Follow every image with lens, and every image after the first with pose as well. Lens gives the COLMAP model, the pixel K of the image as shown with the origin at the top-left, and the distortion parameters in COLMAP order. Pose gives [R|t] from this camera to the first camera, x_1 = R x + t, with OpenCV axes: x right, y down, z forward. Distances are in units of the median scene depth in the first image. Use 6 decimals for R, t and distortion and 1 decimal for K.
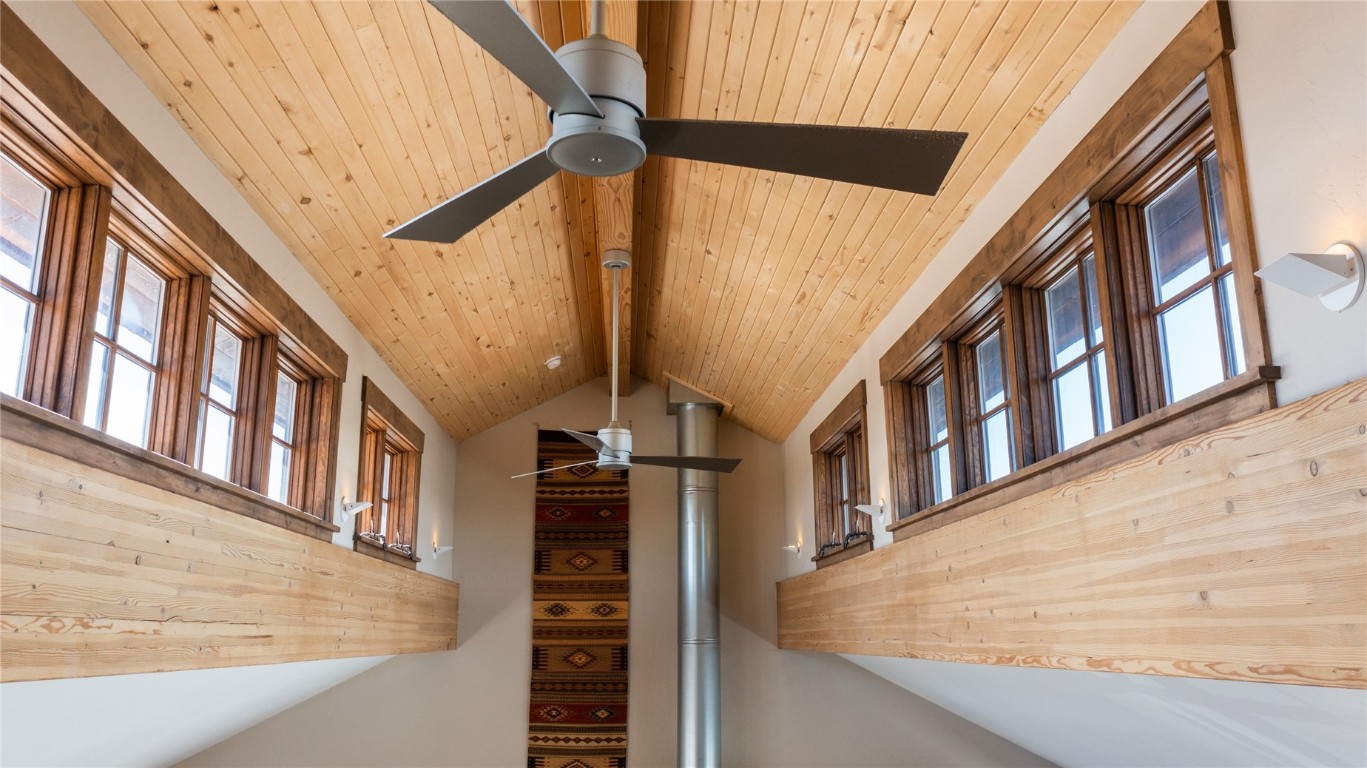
lens RADIAL K [[1085.5, 0, 681.7], [0, 1085.5, 380.2], [0, 0, 1]] dist [-0.012026, -0.001730]
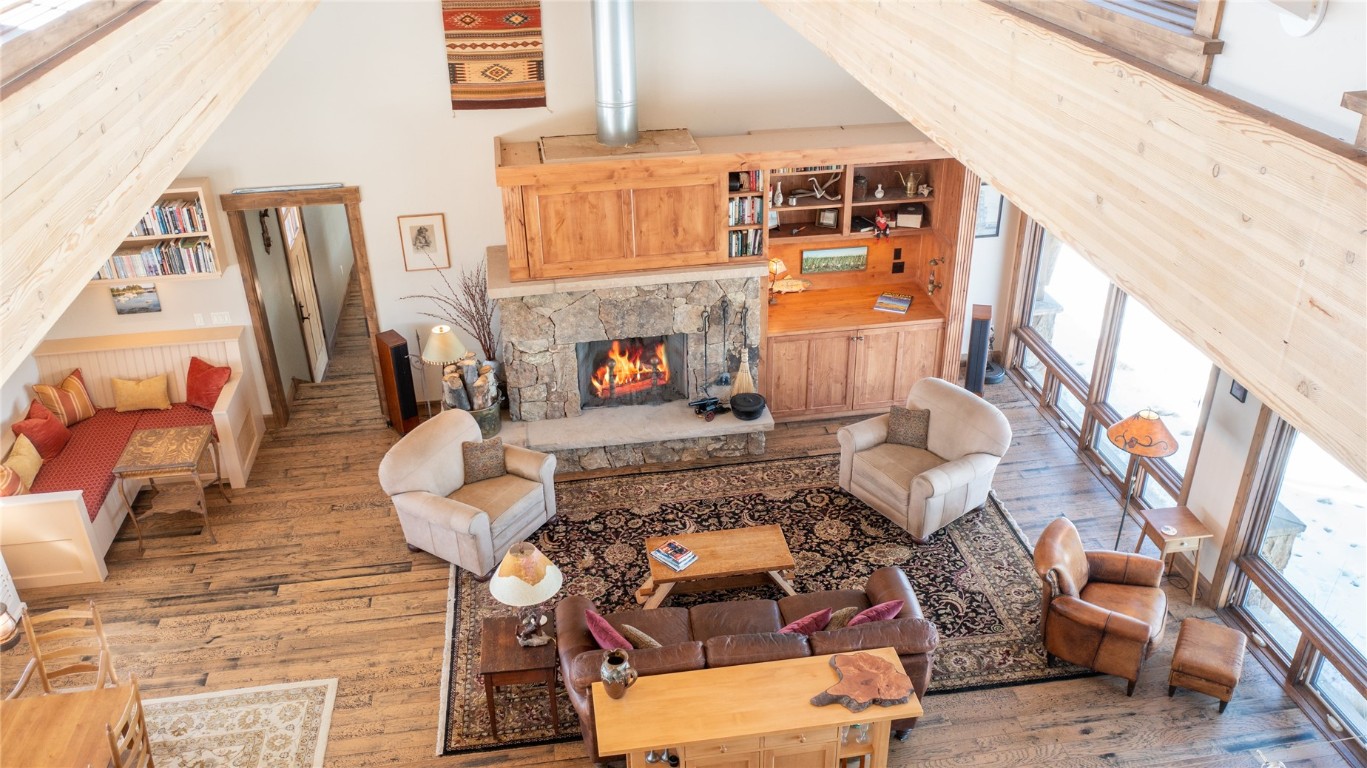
lens RADIAL K [[1085.5, 0, 686.1], [0, 1085.5, 383.5], [0, 0, 1]] dist [-0.012026, -0.001730]
pose [[0.994476, -0.063847, 0.083311, -0.046595], [-0.009479, 0.735848, 0.677080, -0.278142], [-0.104534, -0.674130, 0.731178, 0.032446]]
